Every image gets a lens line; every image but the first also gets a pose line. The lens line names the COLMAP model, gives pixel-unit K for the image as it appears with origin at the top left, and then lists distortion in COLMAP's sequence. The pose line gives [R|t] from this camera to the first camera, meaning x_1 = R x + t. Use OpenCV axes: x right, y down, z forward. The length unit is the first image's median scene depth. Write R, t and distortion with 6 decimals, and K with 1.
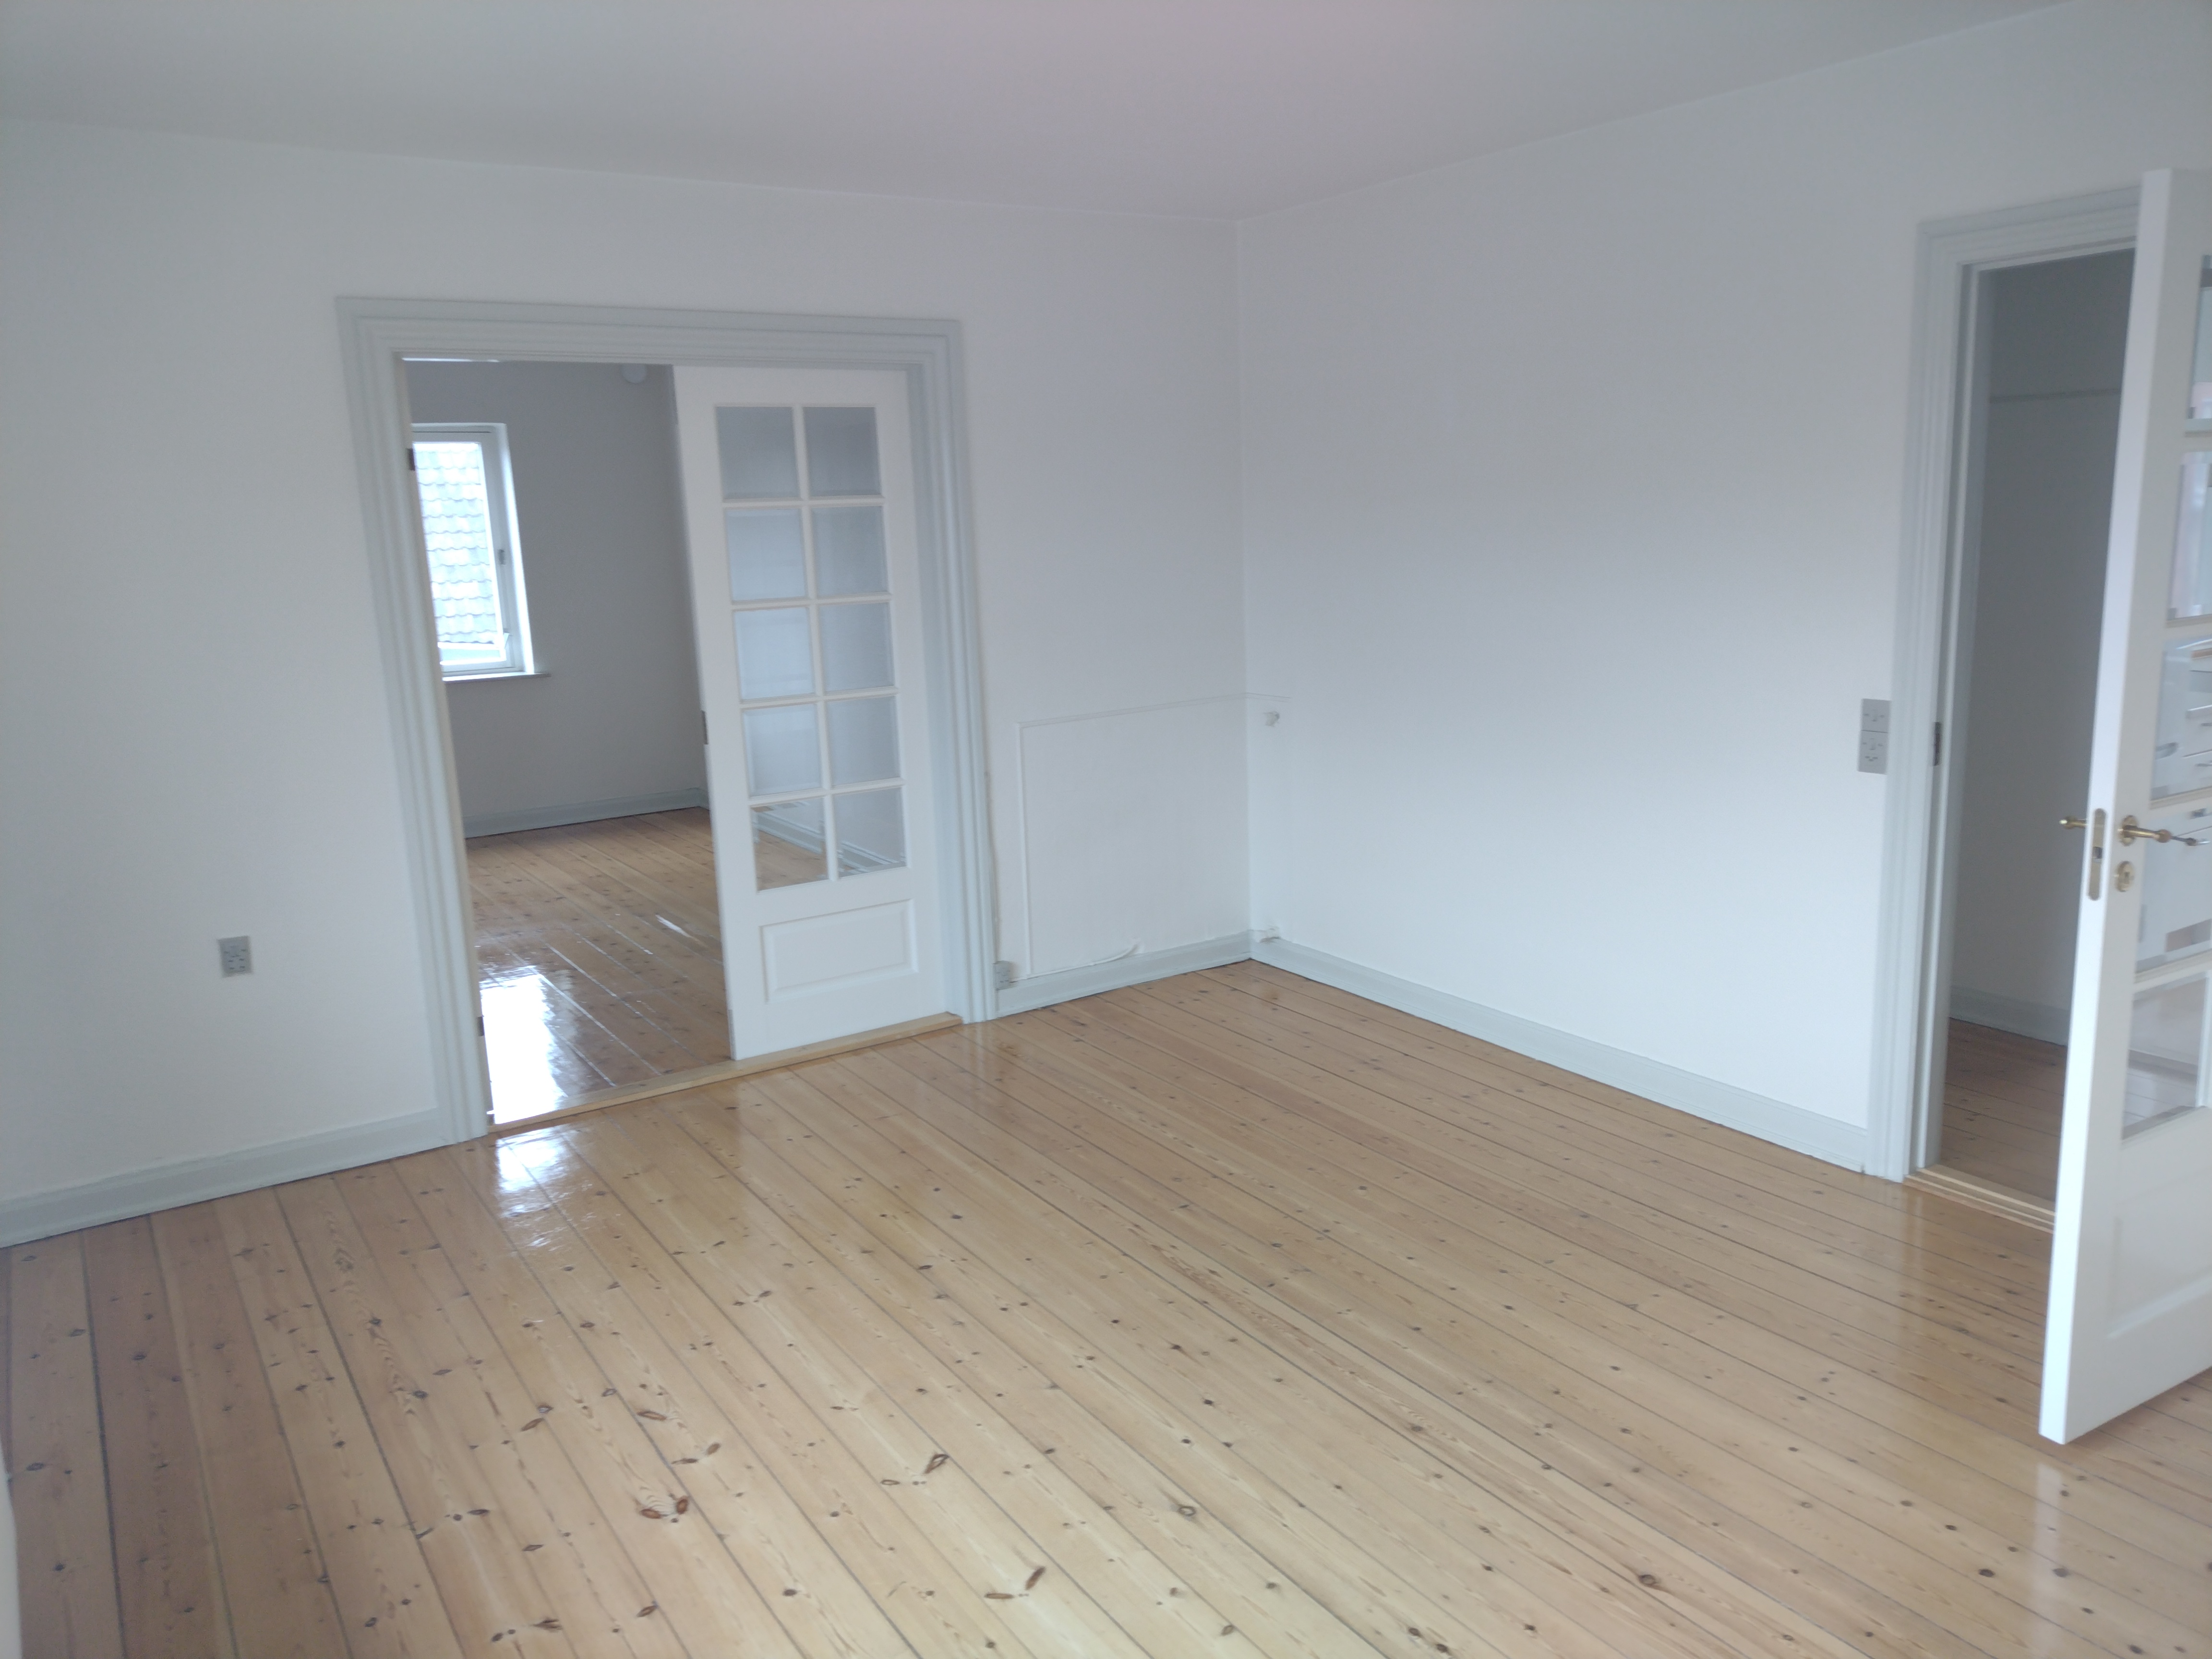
lens RADIAL K [[1648.4, 0, 1130.5], [0, 1648.4, 833.6], [0, 0, 1]] dist [0.107567, -0.171436]
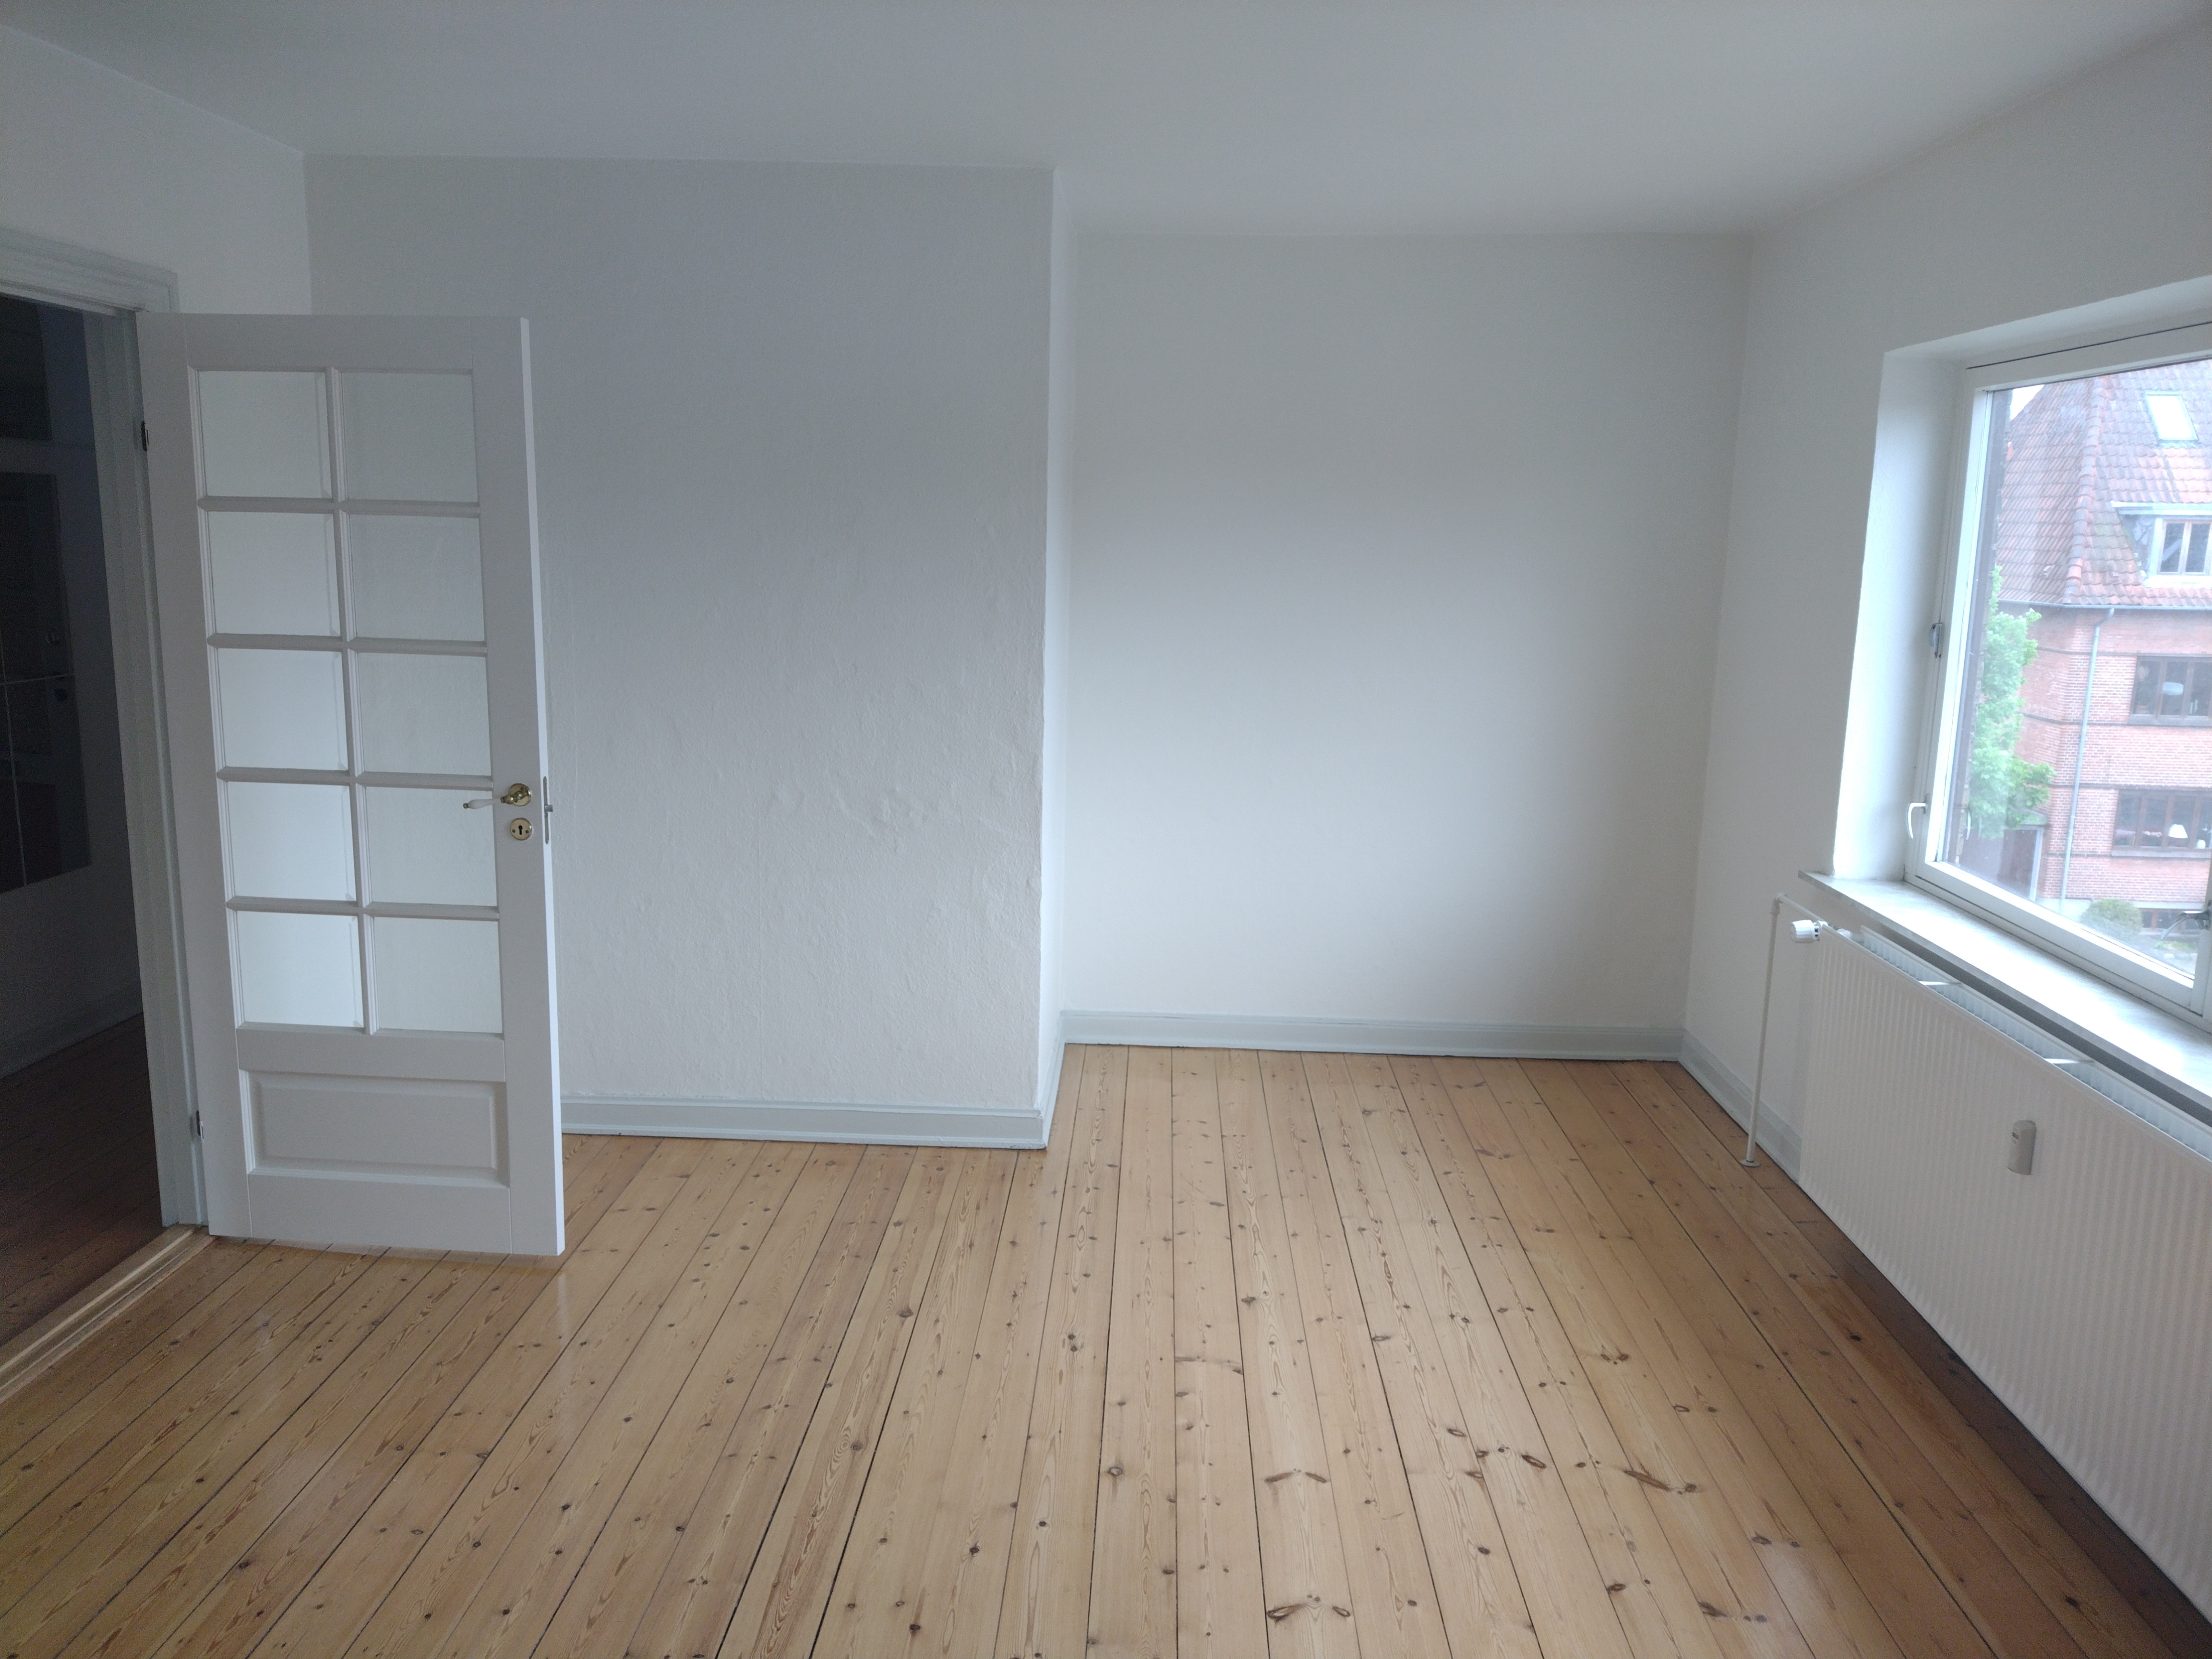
lens RADIAL K [[1613.2, 0, 1104.8], [0, 1613.2, 814.0], [0, 0, 1]] dist [0.103307, -0.160983]
pose [[-0.806685, -0.083905, 0.584995, -0.447728], [0.125175, 0.943153, 0.307886, -0.265818], [-0.577573, 0.321594, -0.750324, 1.366420]]
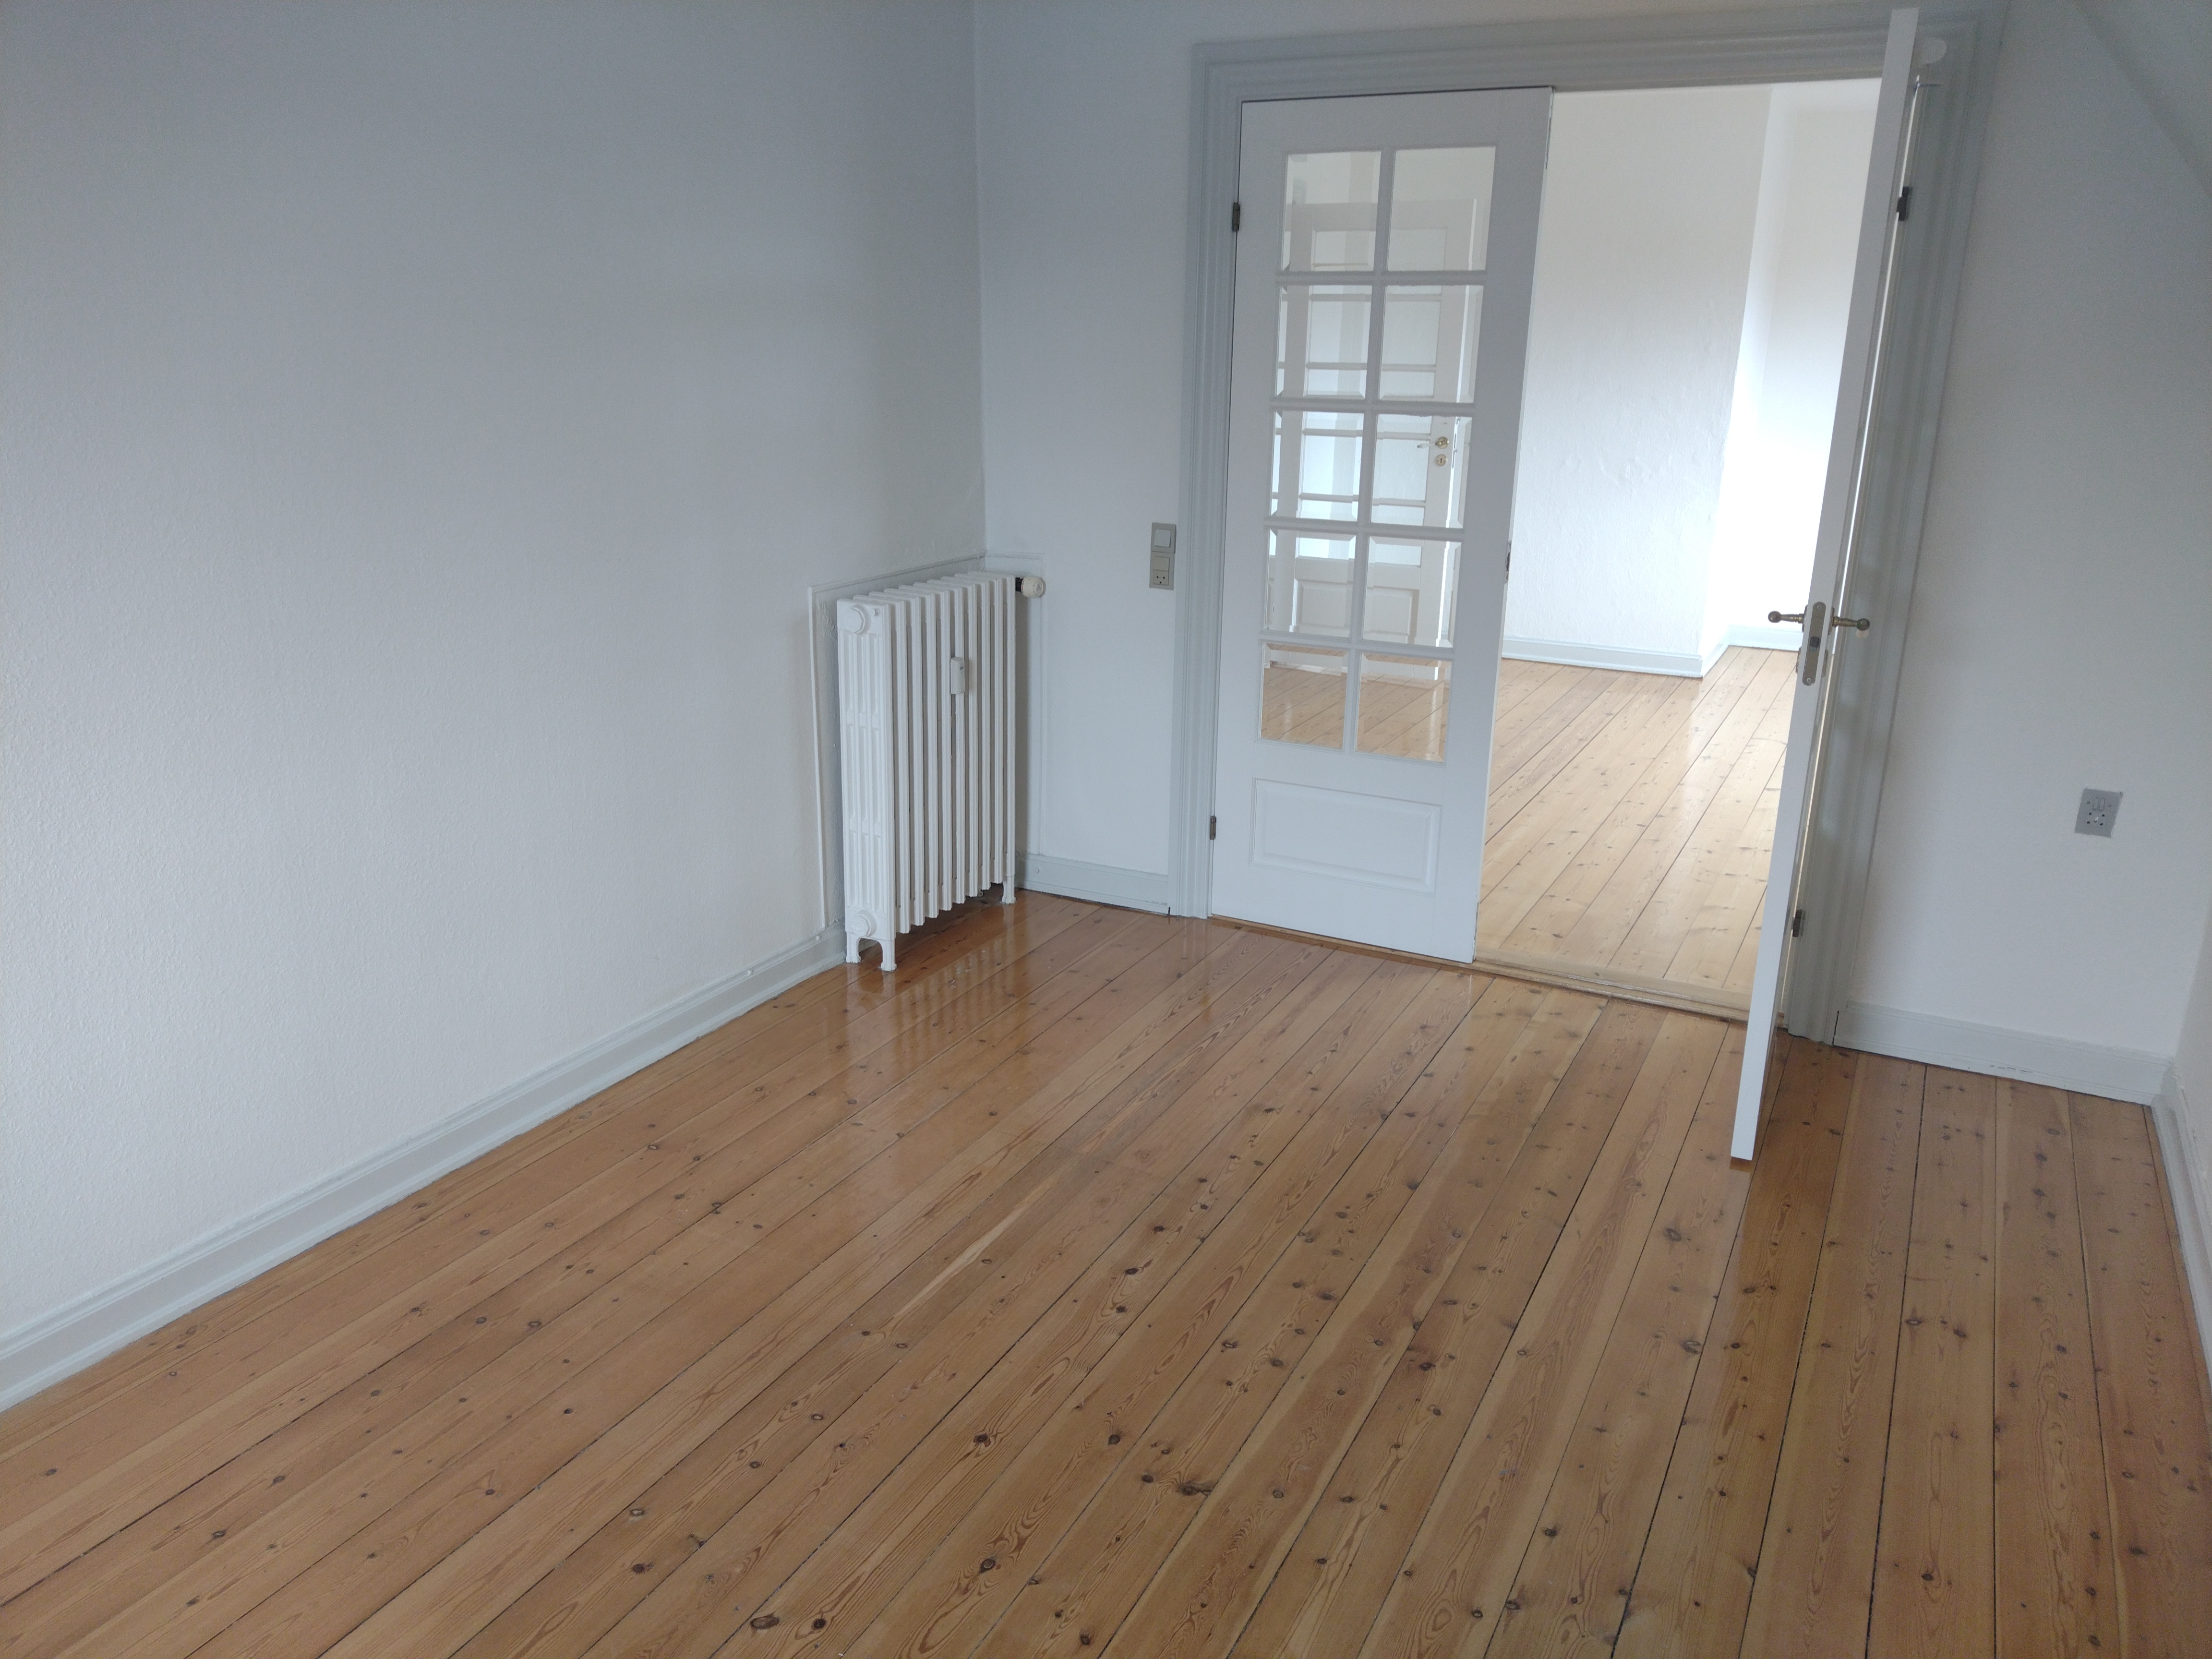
lens RADIAL K [[1617.5, 0, 1102.0], [0, 1617.5, 820.2], [0, 0, 1]] dist [0.075527, -0.091784]
pose [[-0.471709, -0.231378, 0.850856, -1.248453], [0.179830, 0.919432, 0.349723, -0.373579], [-0.863222, 0.317977, -0.392095, 2.171115]]
